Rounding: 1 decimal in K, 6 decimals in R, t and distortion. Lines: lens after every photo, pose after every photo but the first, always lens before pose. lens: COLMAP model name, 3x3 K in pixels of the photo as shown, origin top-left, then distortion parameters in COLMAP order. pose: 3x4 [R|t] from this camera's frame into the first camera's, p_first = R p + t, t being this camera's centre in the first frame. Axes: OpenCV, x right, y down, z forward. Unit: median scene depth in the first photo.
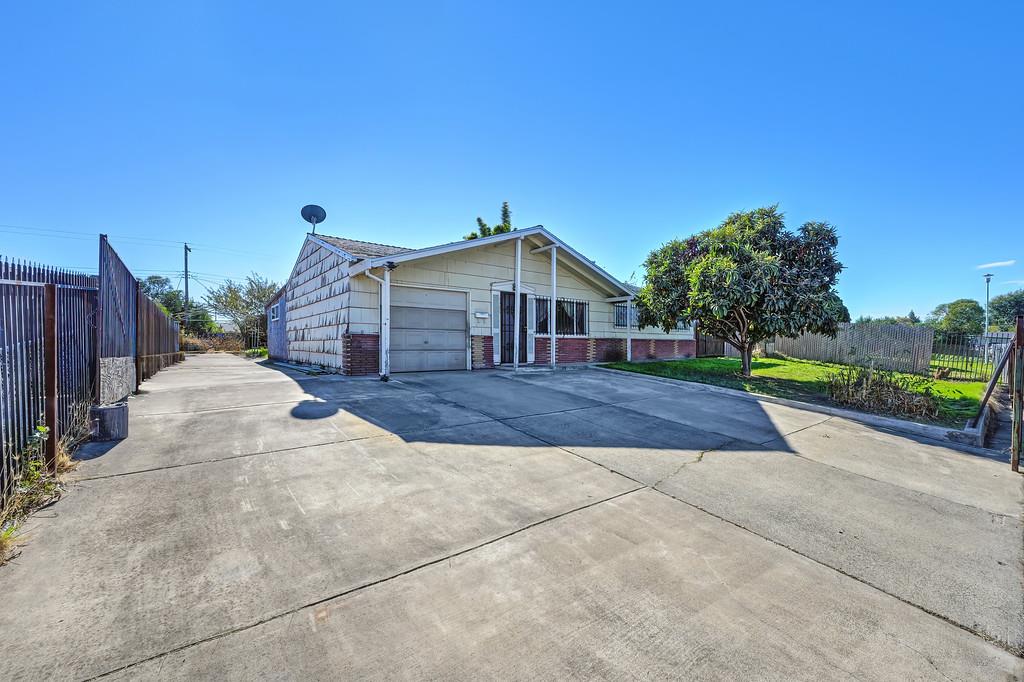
lens RADIAL K [[404.4, 0, 514.5], [0, 404.4, 347.1], [0, 0, 1]] dist [-0.000536, -0.000100]
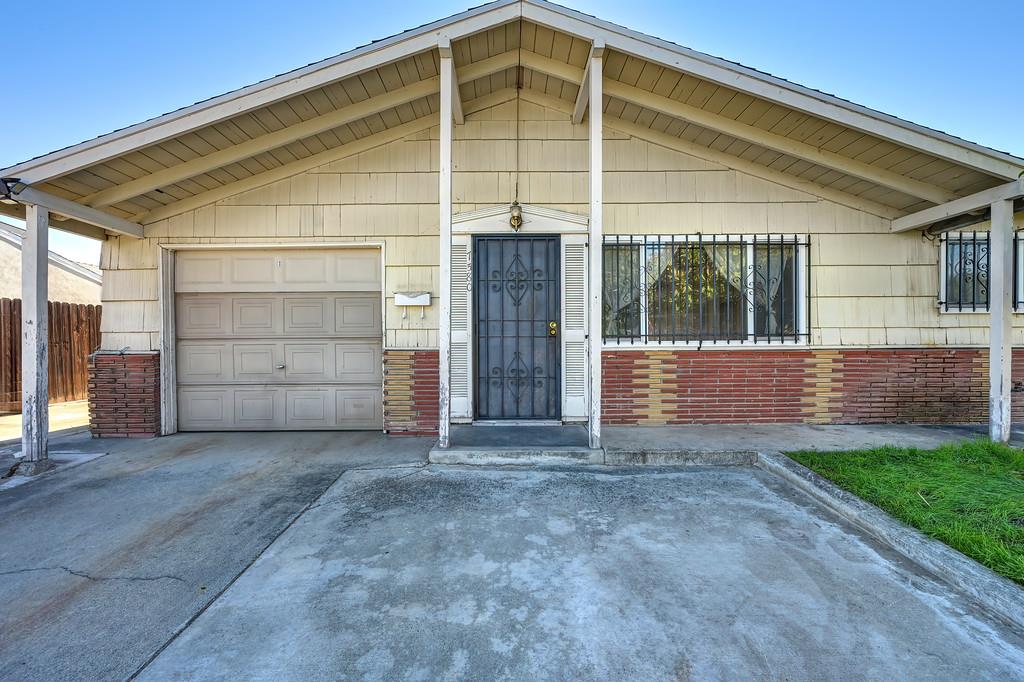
lens RADIAL K [[404.4, 0, 514.5], [0, 404.4, 347.1], [0, 0, 1]] dist [-0.000536, -0.000100]
pose [[0.783591, -0.005422, -0.621254, 0.237701], [0.004757, 0.999985, -0.002727, -0.028533], [0.621259, -0.000818, 0.783605, 0.712248]]
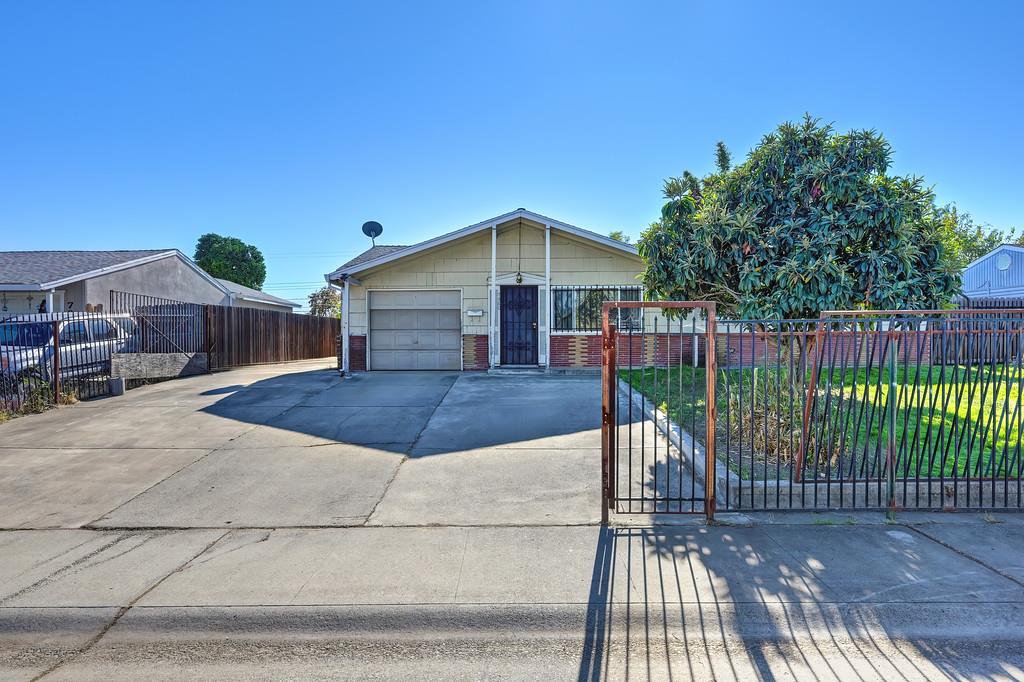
lens RADIAL K [[528.6, 0, 512.0], [0, 528.6, 341.0], [0, 0, 1]] dist [0.157316, 0.000010]
pose [[0.776752, -0.011111, -0.629709, 0.731735], [0.003443, 0.999904, -0.013396, 0.002957], [0.629798, 0.008237, 0.776716, 0.087217]]
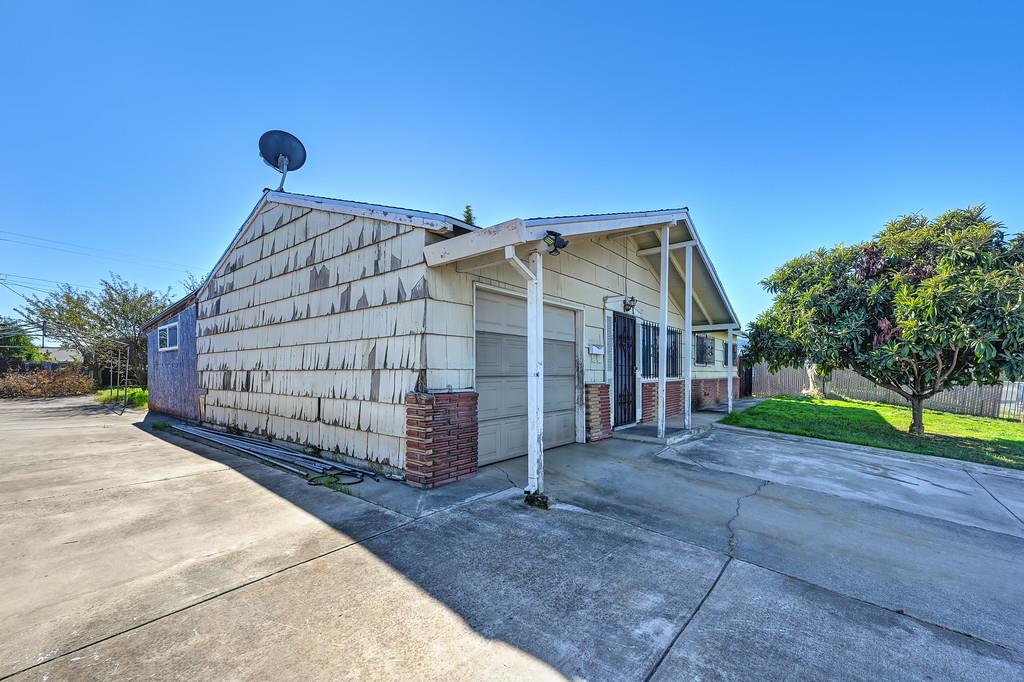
lens RADIAL K [[412.4, 0, 514.8], [0, 412.4, 373.5], [0, 0, 1]] dist [-0.002955, -0.000323]
pose [[0.974748, -0.002397, 0.223293, -0.320222], [0.002718, 0.999996, -0.001129, -0.041581], [-0.223290, 0.001707, 0.974751, 0.411706]]
